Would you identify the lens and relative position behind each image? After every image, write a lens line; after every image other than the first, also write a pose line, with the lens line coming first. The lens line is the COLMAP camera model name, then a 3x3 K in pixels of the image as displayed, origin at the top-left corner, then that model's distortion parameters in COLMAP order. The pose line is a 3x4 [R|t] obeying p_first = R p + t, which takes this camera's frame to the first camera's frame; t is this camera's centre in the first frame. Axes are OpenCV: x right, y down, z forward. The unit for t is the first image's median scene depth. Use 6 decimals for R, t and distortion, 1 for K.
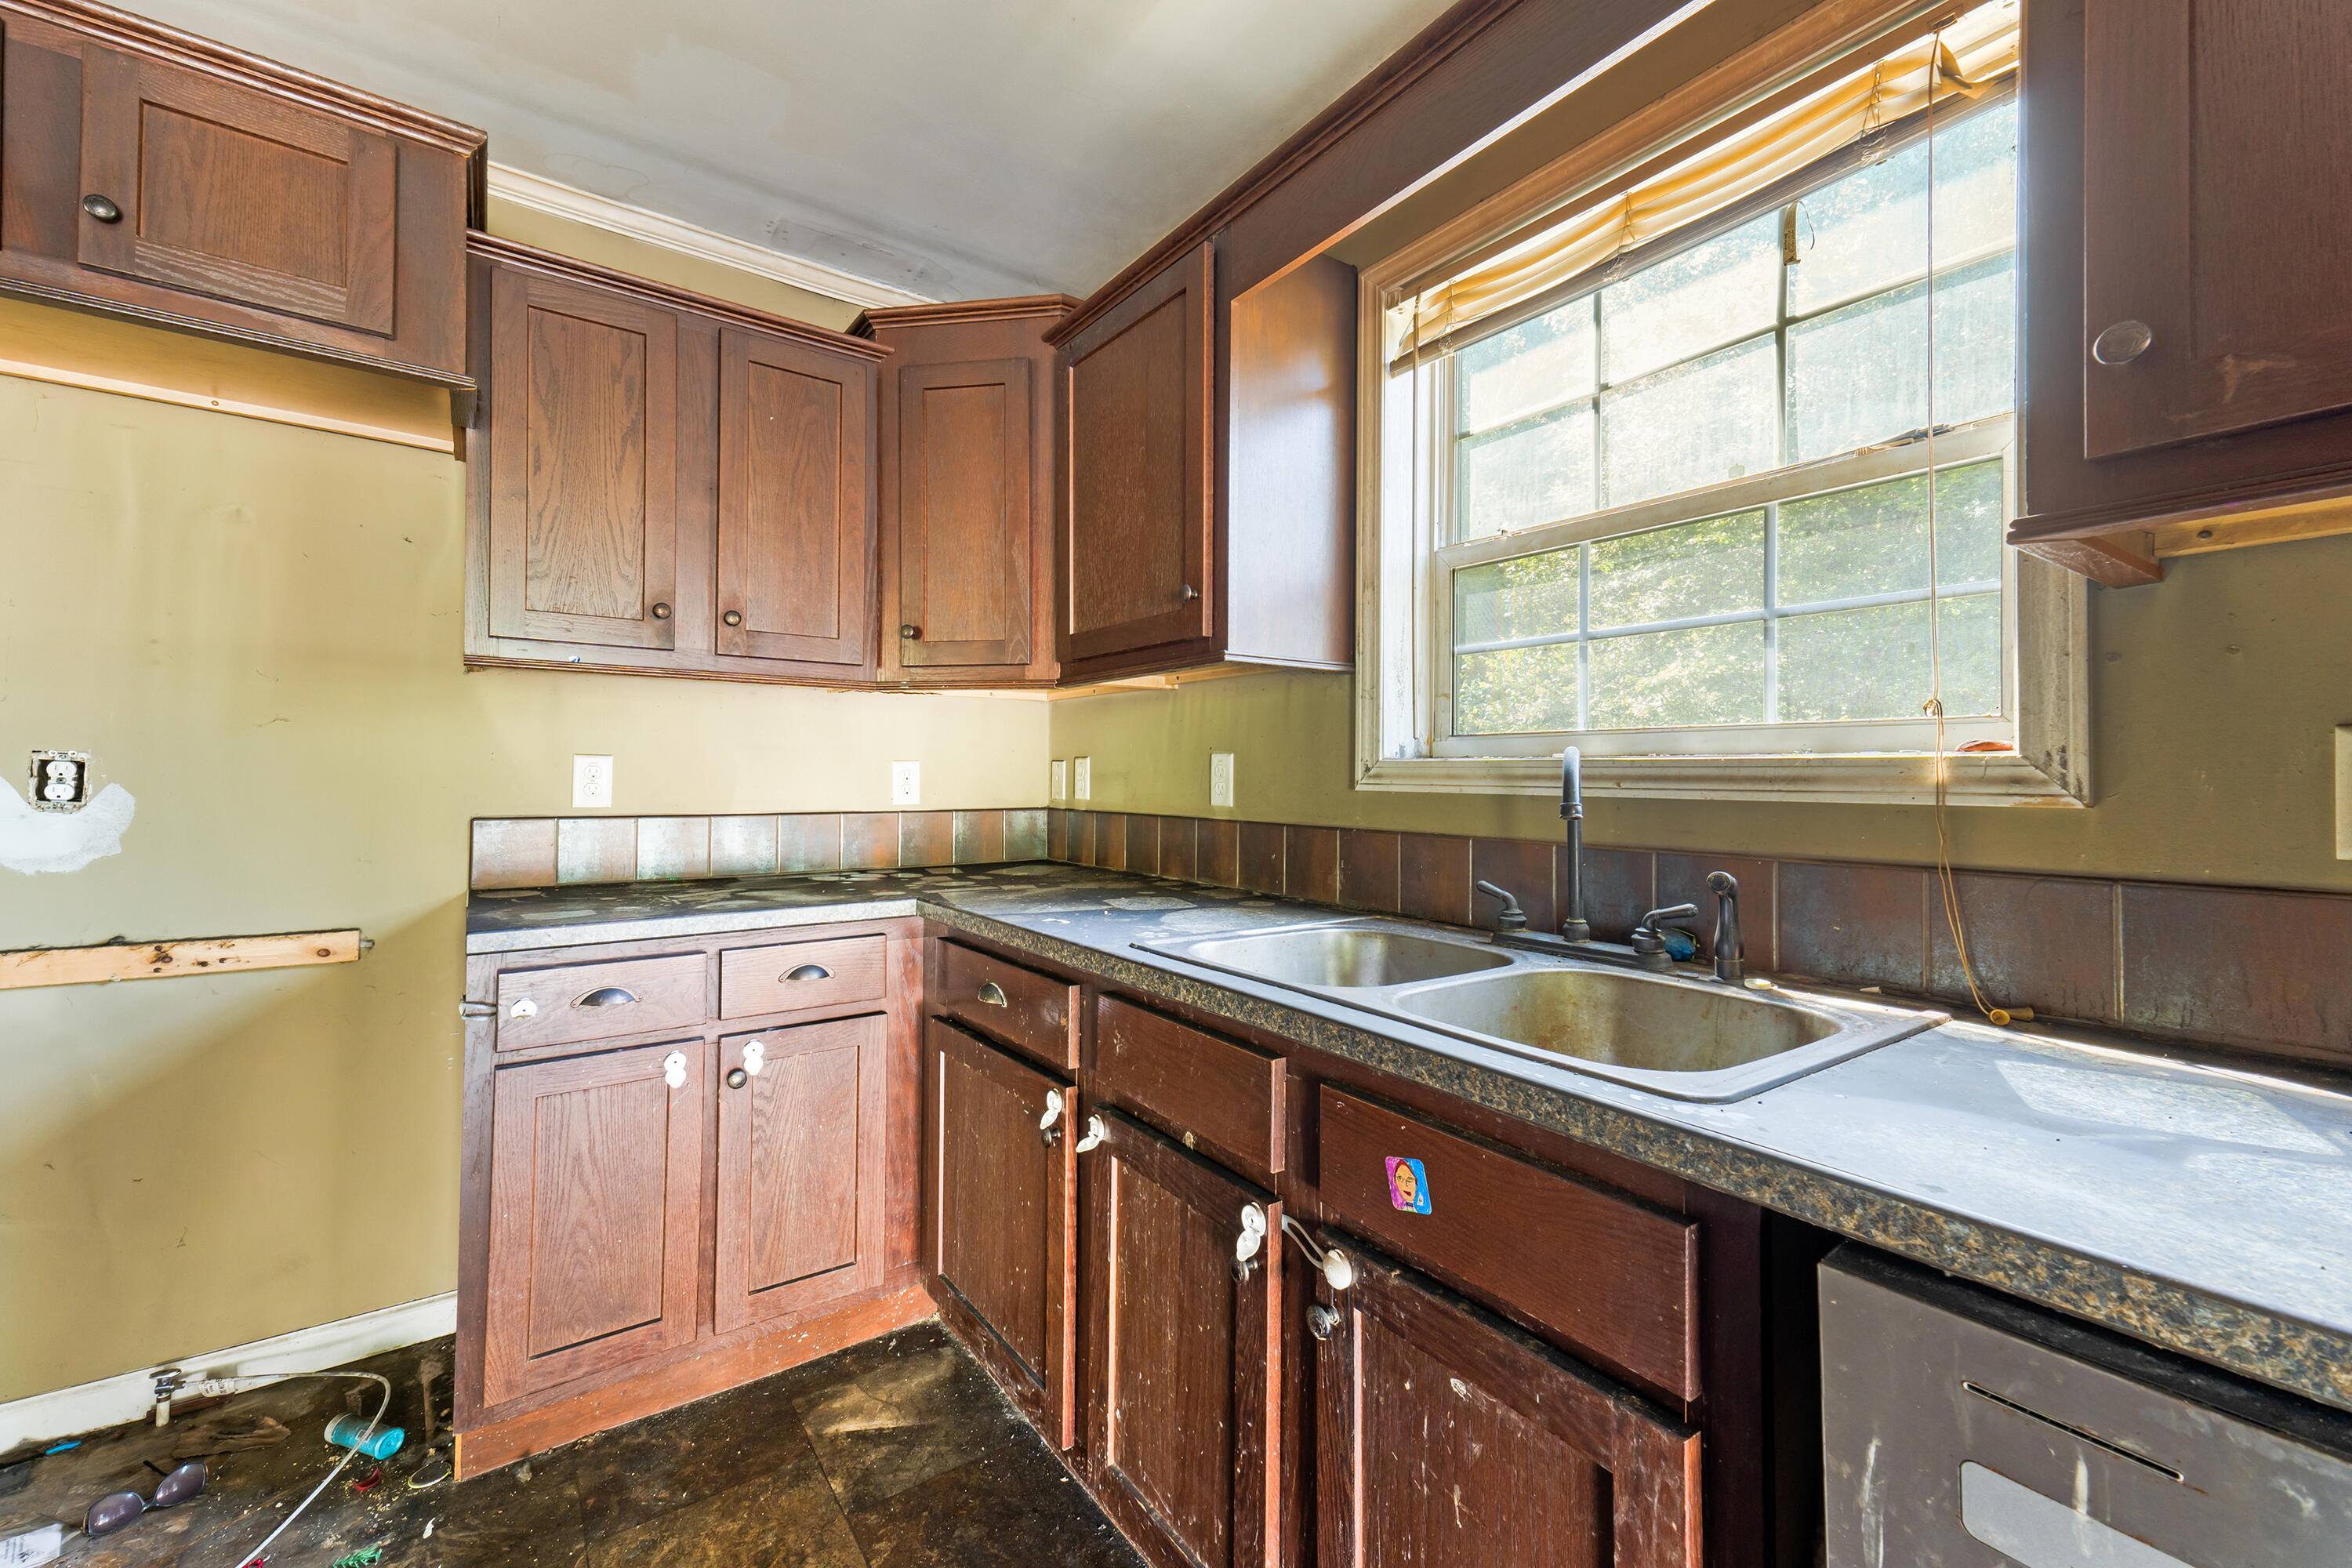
lens RADIAL K [[973.6, 0, 1155.4], [0, 973.6, 780.4], [0, 0, 1]] dist [0.028115, -0.005951]
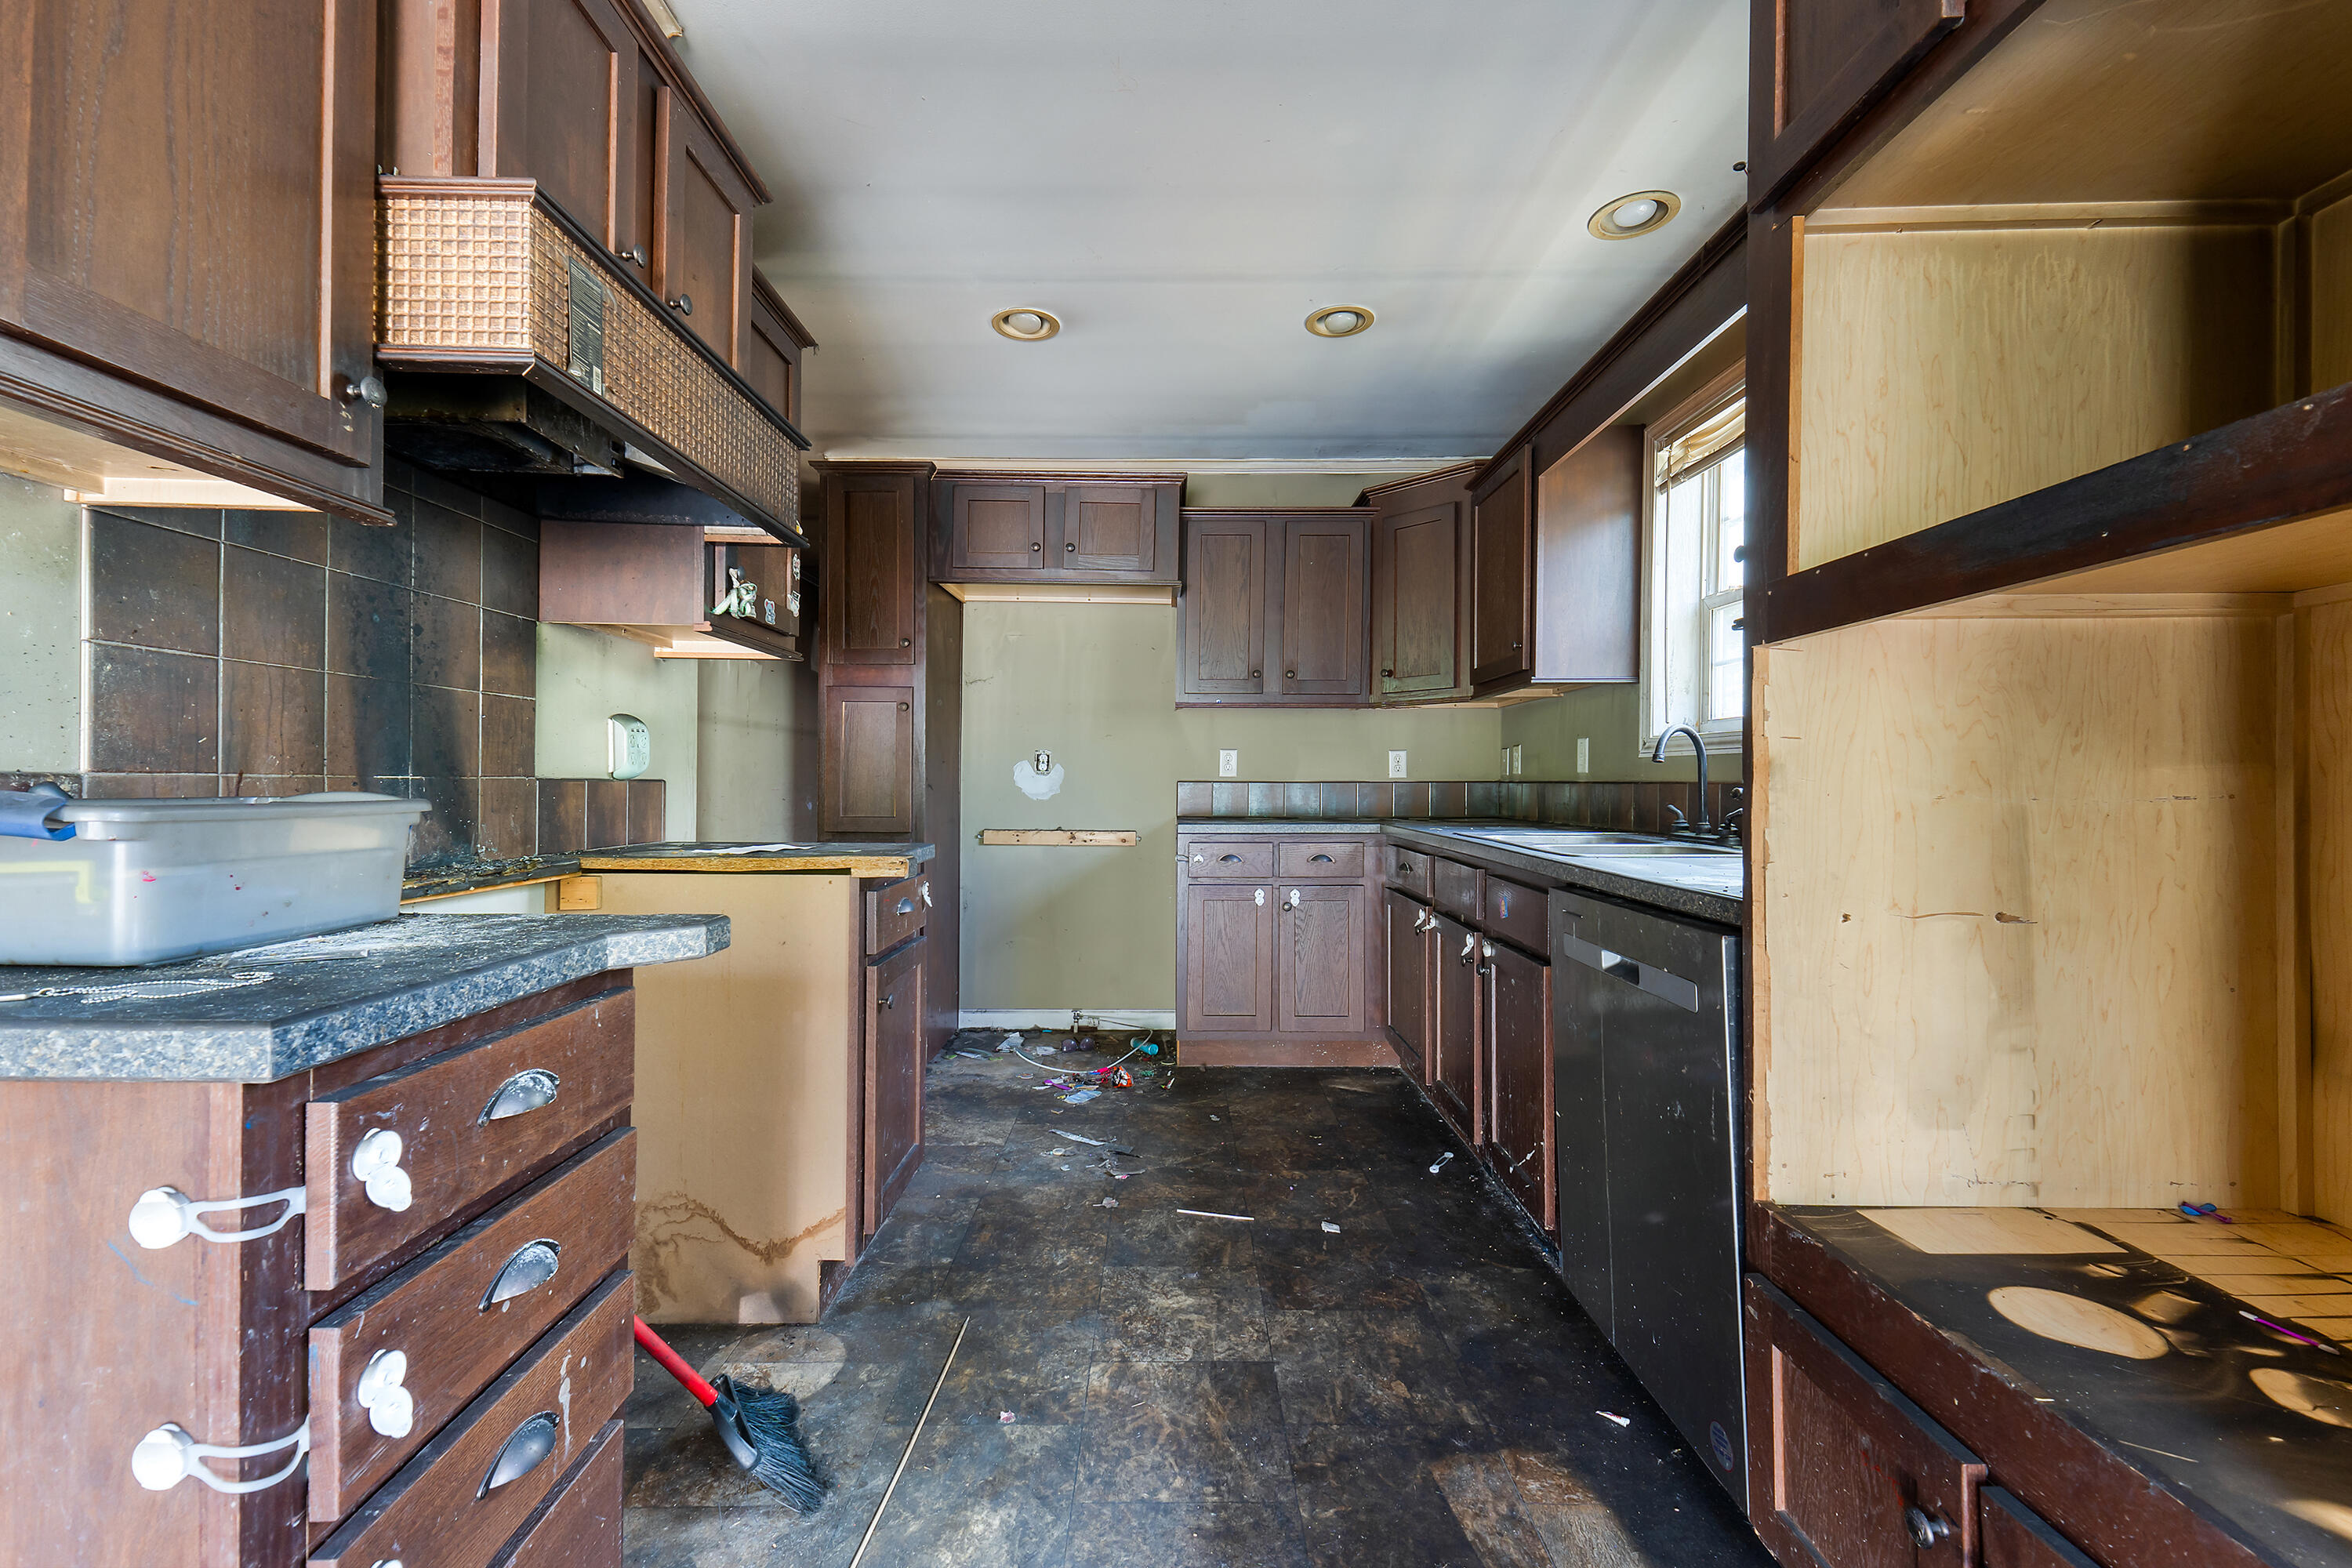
lens RADIAL K [[973.6, 0, 1168.7], [0, 973.6, 773.1], [0, 0, 1]] dist [0.028115, -0.005951]
pose [[0.823244, -0.010289, -0.567594, 0.477075], [0.001023, 0.999861, -0.016642, 0.060826], [0.567687, 0.013120, 0.823140, -0.734920]]
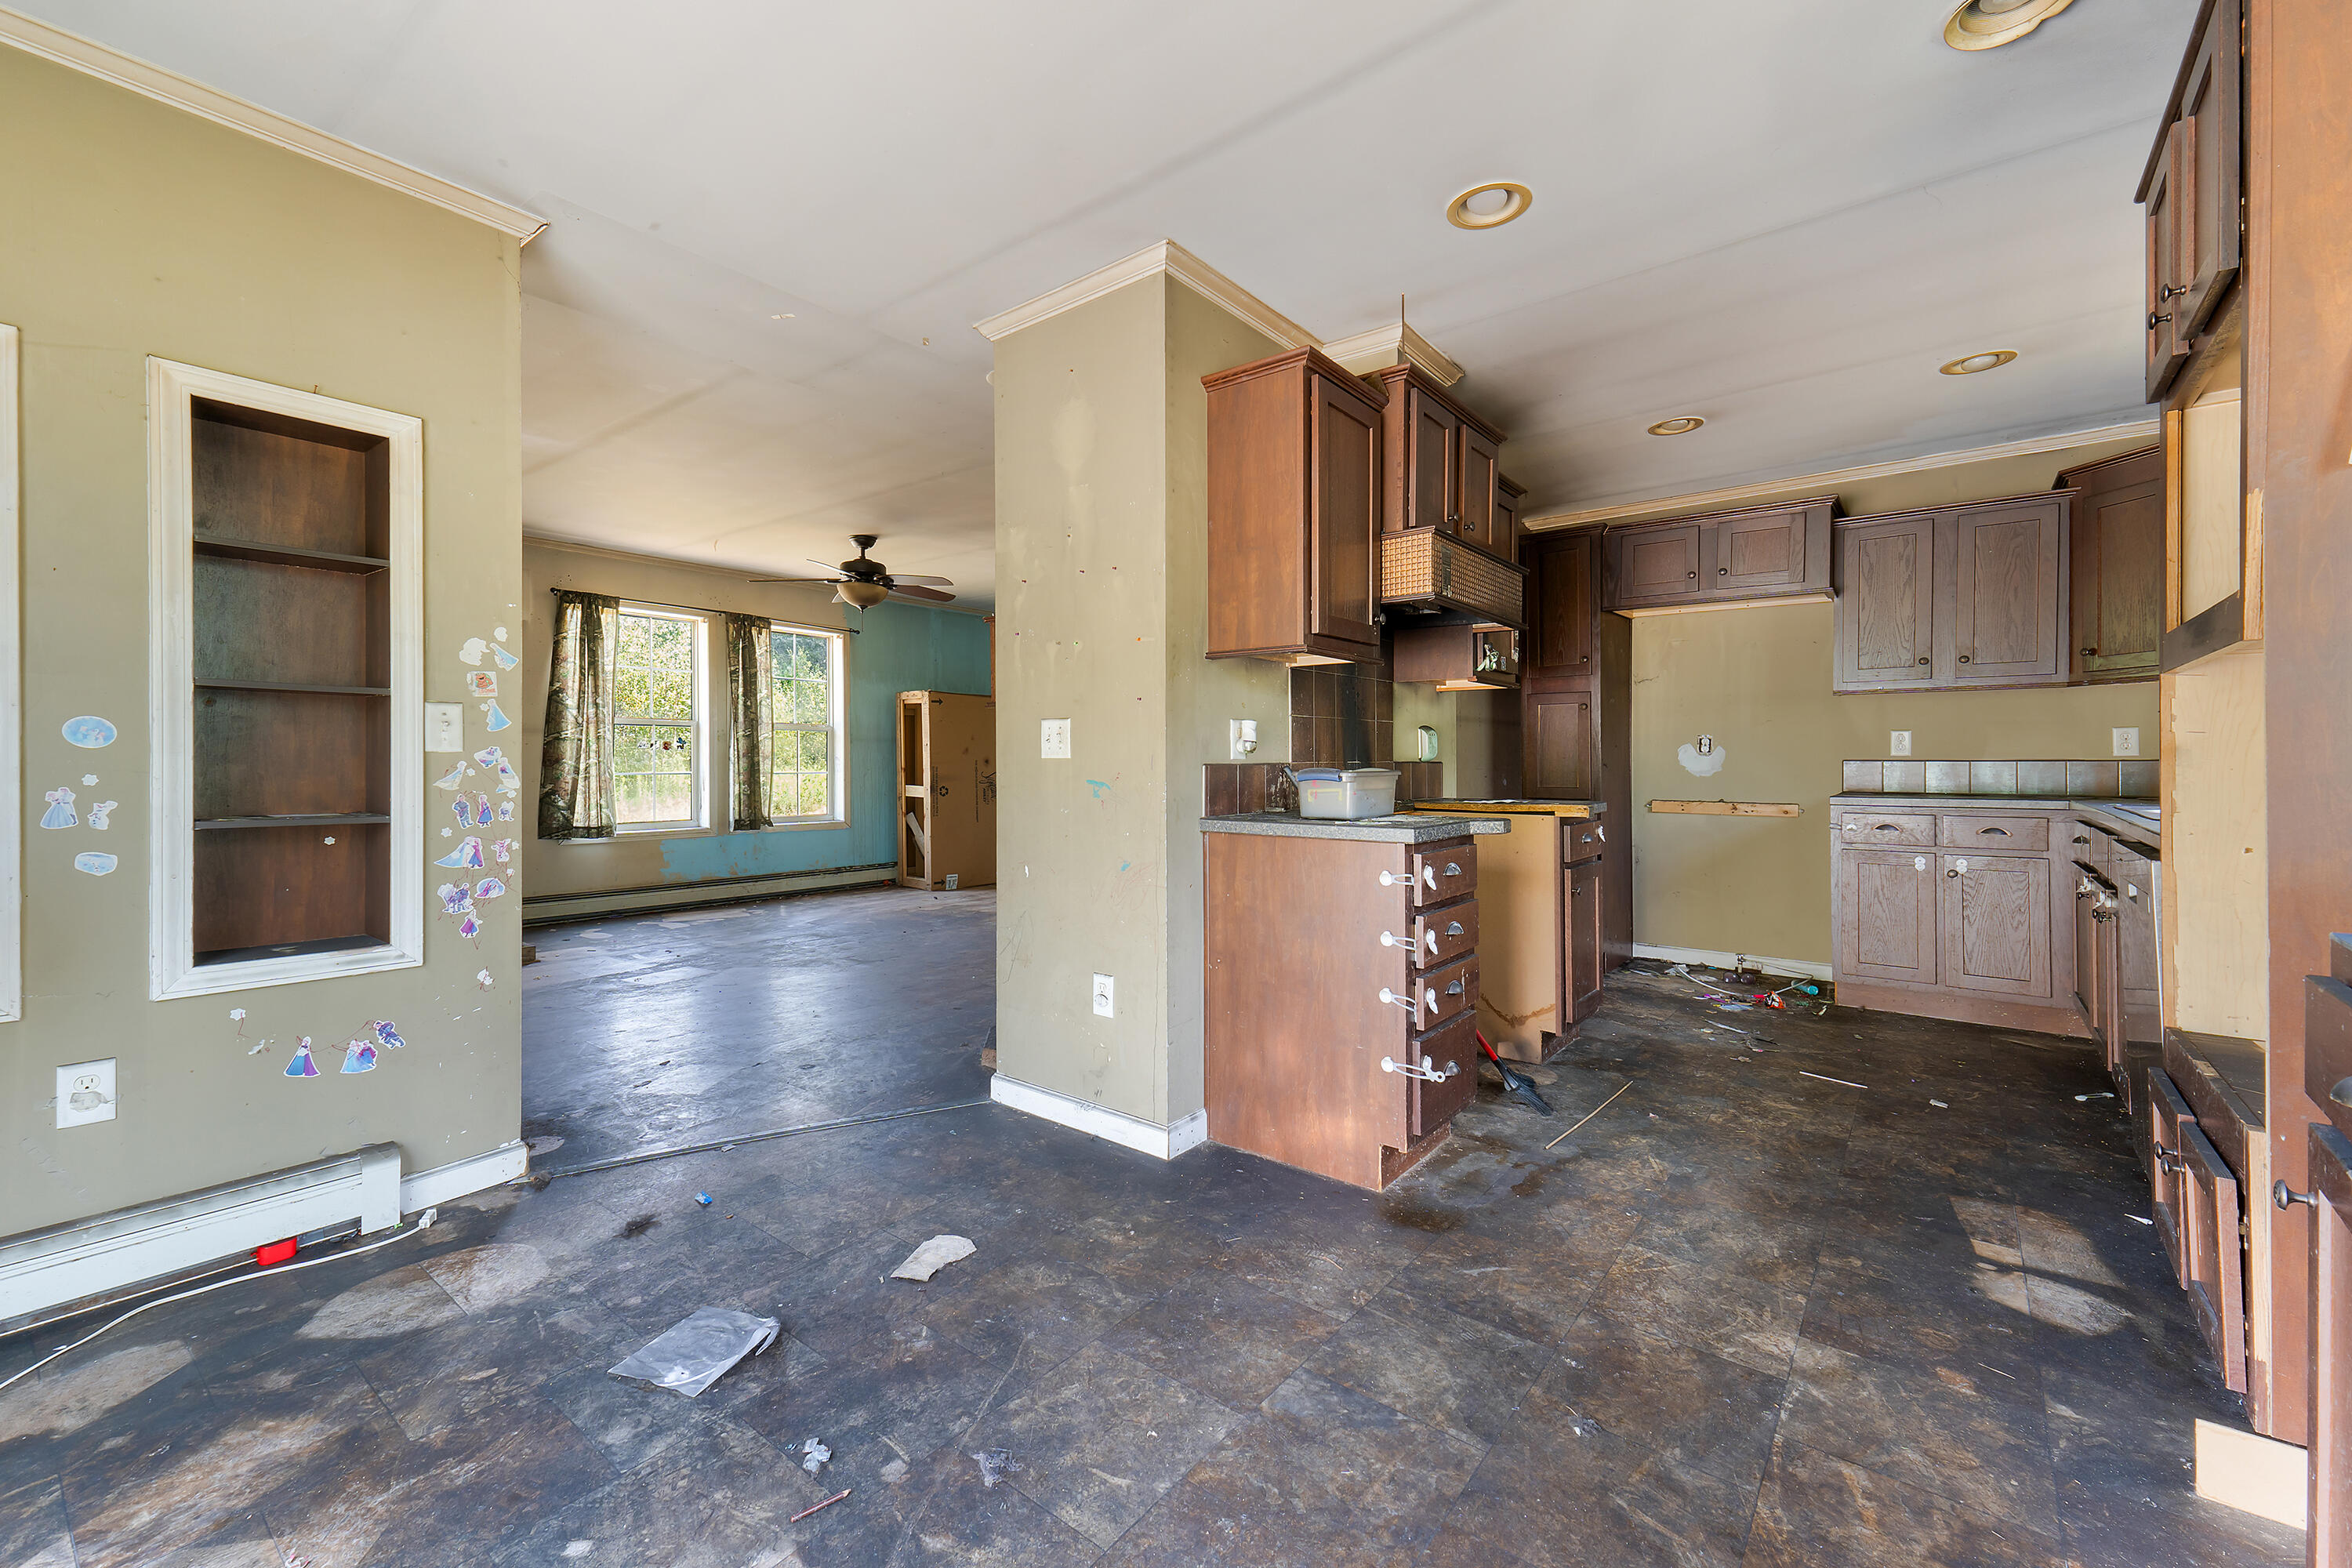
lens RADIAL K [[973.6, 0, 1184.2], [0, 973.6, 752.5], [0, 0, 1]] dist [0.028115, -0.005951]
pose [[0.311445, -0.017866, -0.950096, 1.084378], [0.001345, 0.999831, -0.018360, 0.066779], [0.950263, 0.004440, 0.311416, -1.258636]]
